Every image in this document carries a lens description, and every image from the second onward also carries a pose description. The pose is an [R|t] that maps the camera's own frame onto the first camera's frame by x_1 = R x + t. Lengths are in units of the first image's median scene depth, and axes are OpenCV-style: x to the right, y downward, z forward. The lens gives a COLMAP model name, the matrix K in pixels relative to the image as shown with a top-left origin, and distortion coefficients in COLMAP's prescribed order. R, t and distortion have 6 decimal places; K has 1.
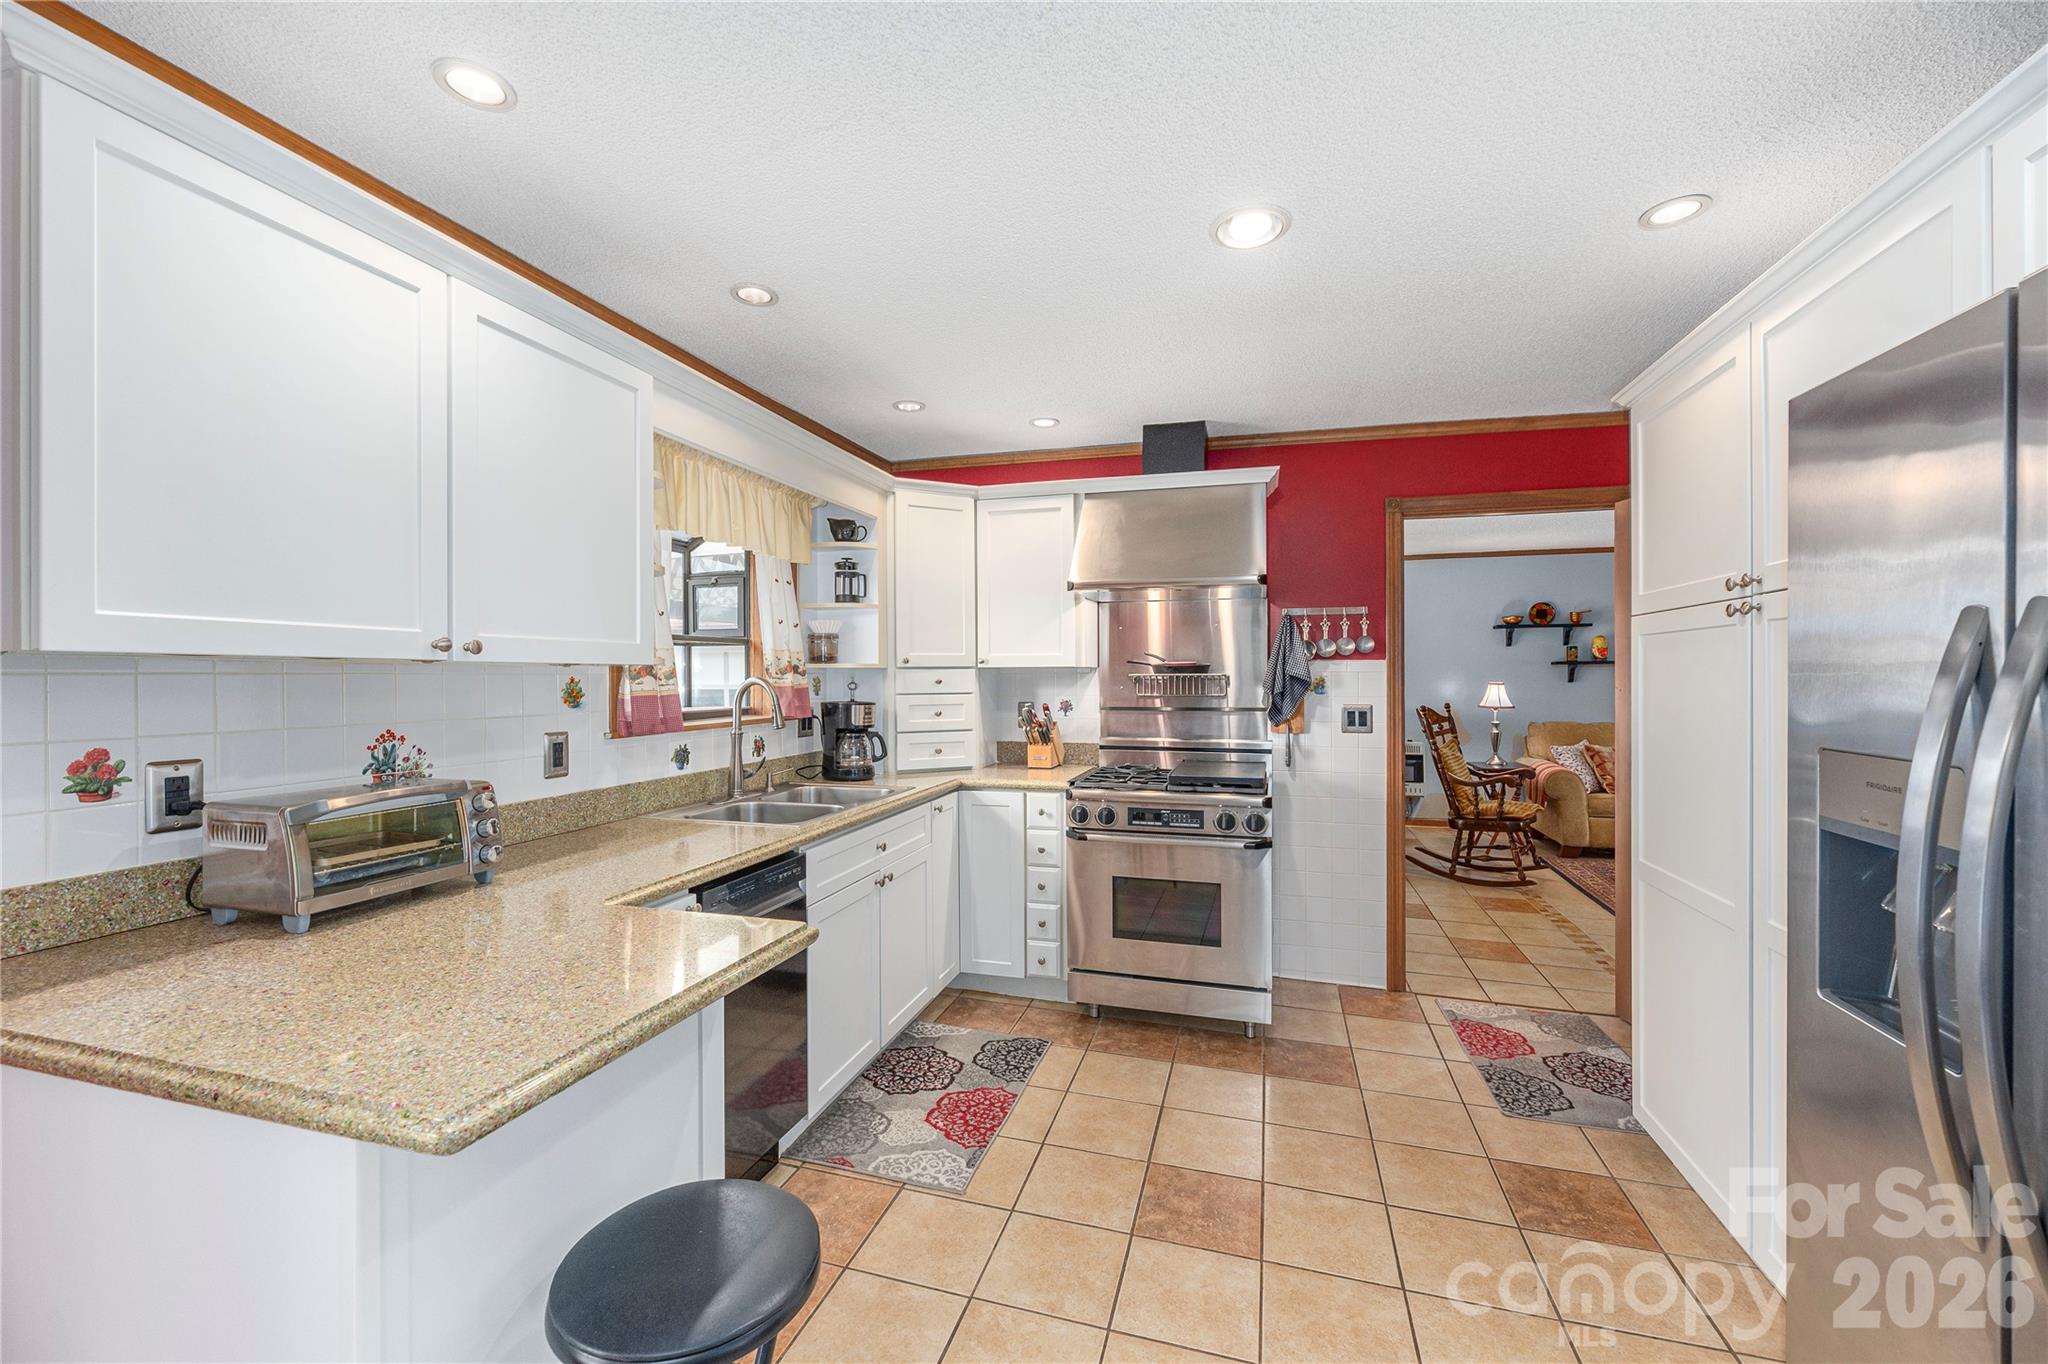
lens RADIAL K [[833.9, 0, 1026.0], [0, 833.9, 676.1], [0, 0, 1]] dist [-0.000999, 0.000147]
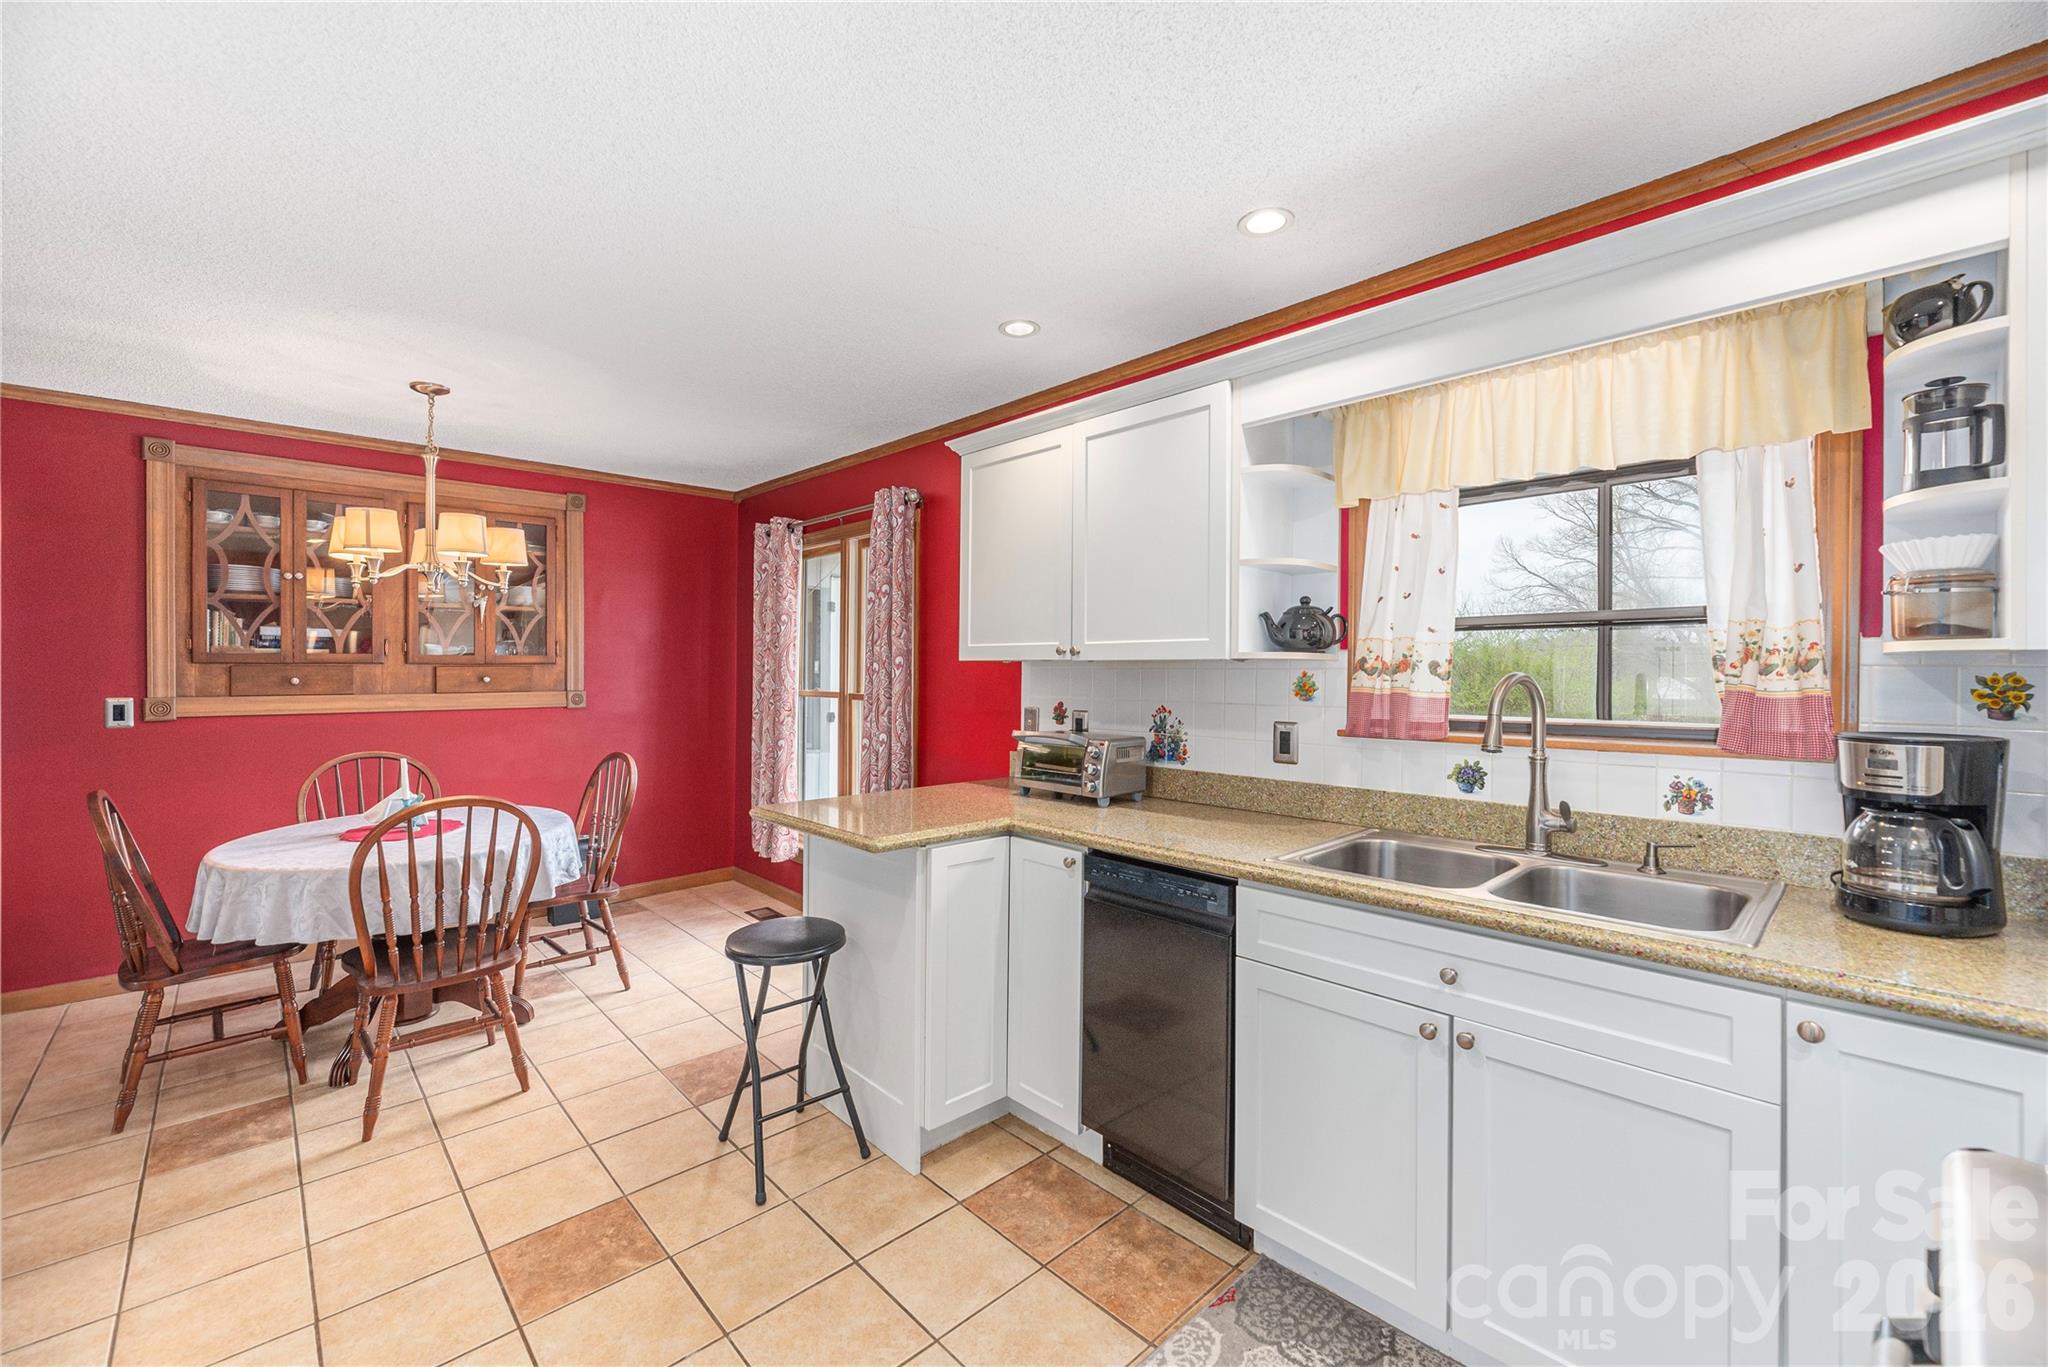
lens RADIAL K [[833.9, 0, 1026.0], [0, 833.9, 677.6], [0, 0, 1]] dist [-0.000999, 0.000147]
pose [[-0.510094, 0.004890, -0.860105, 0.359009], [-0.003561, 0.999963, 0.007798, 0.001210], [0.860111, 0.007040, -0.510058, 0.825880]]
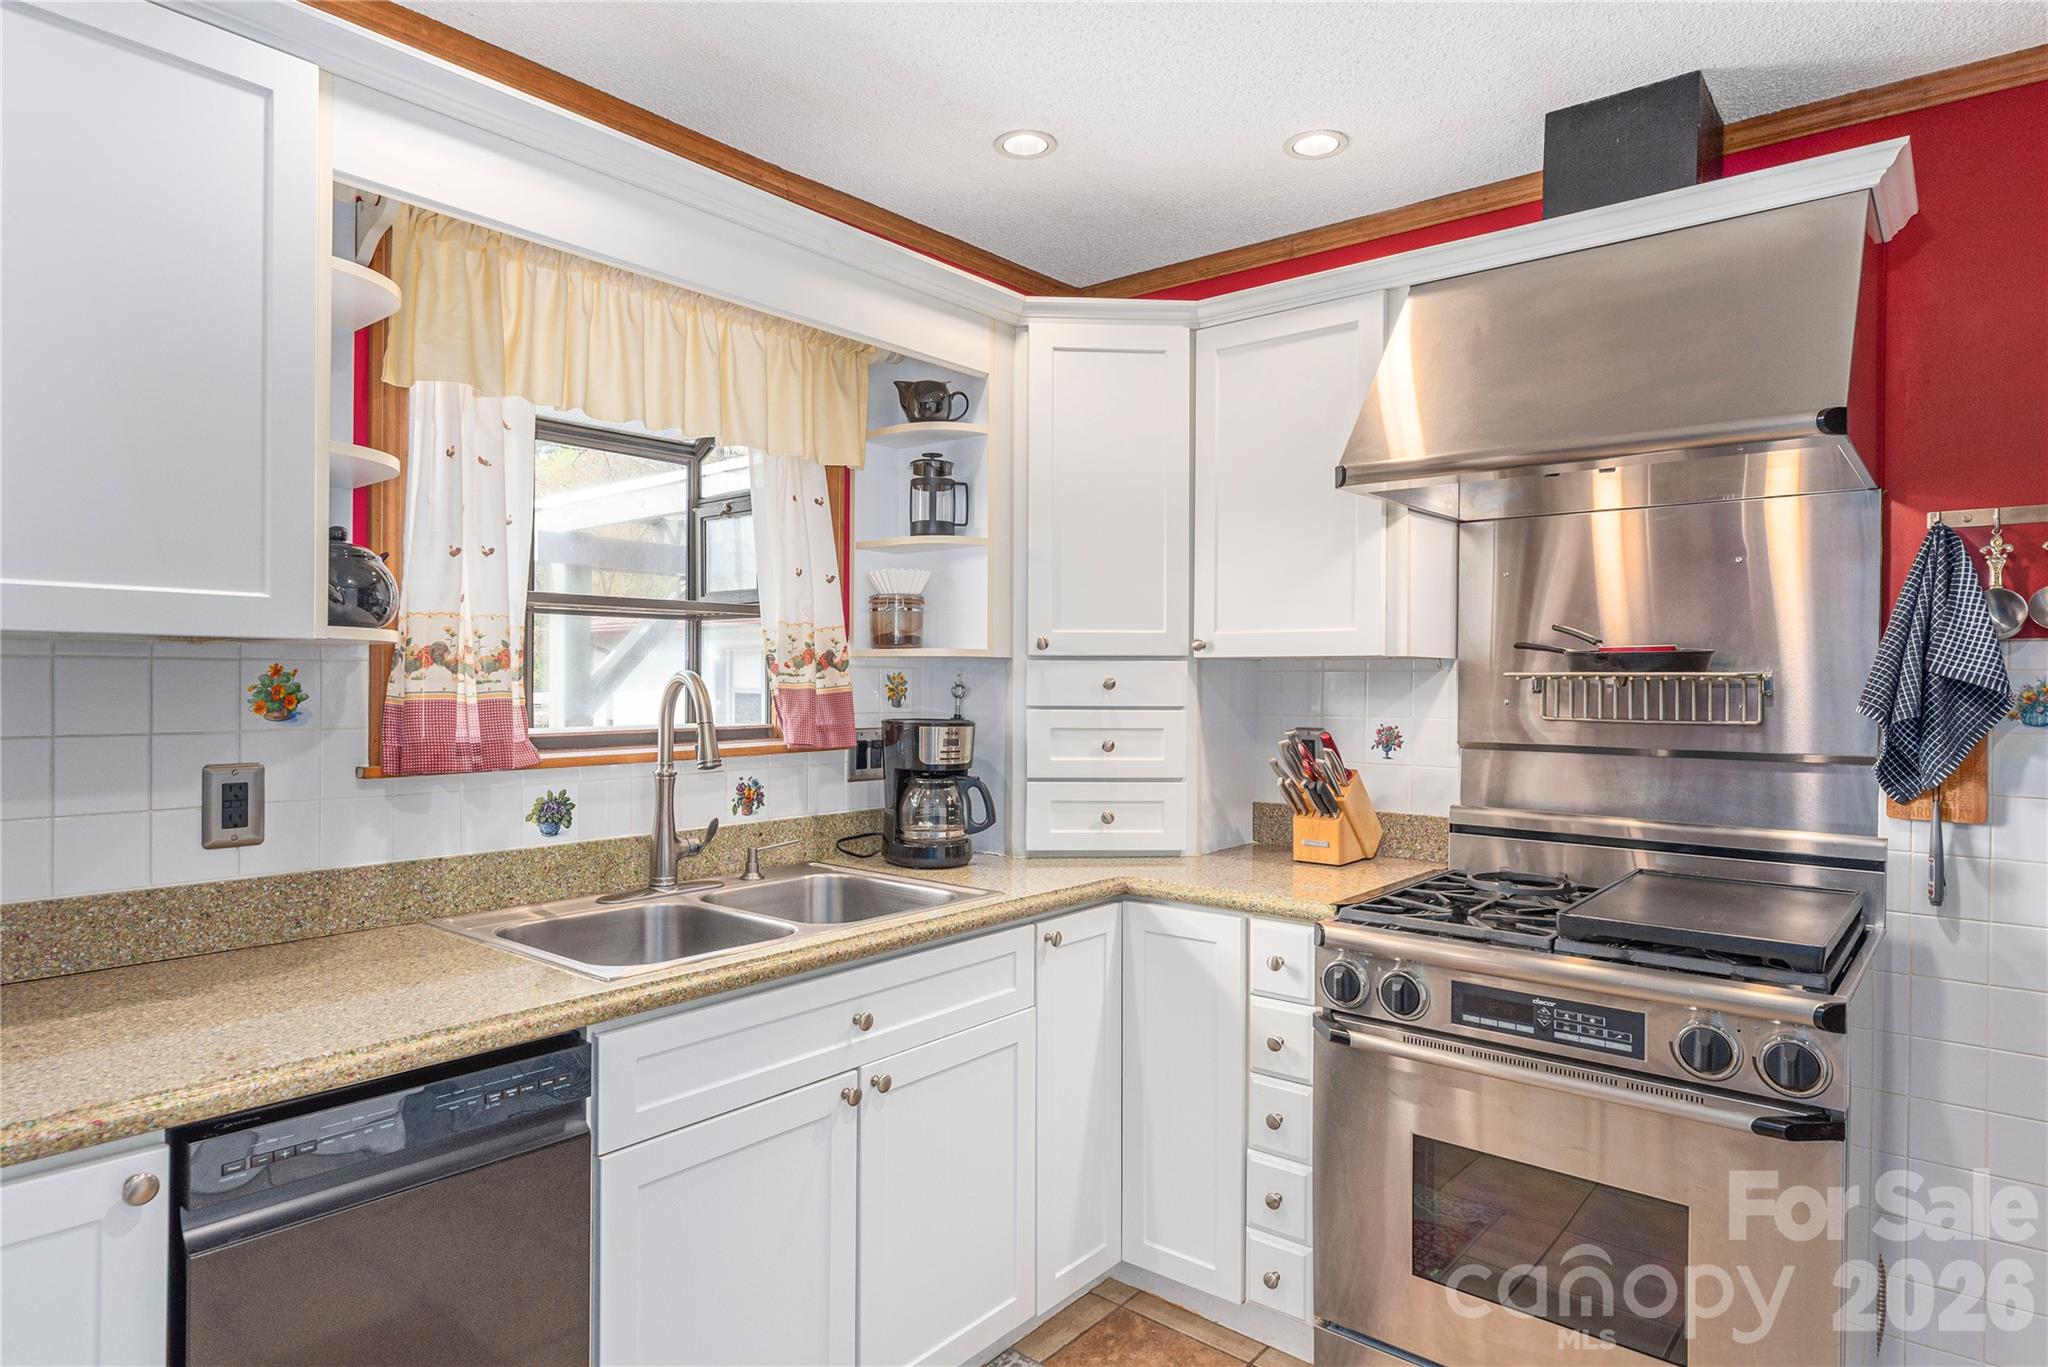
lens RADIAL K [[1171.9, 0, 1018.1], [0, 1171.9, 687.6], [0, 0, 1]] dist [-0.003973, 0.000223]
pose [[0.915117, 0.011578, -0.403023, 0.144751], [-0.009159, 0.999927, 0.007929, 0.003594], [0.403085, -0.003565, 0.915155, 0.327602]]
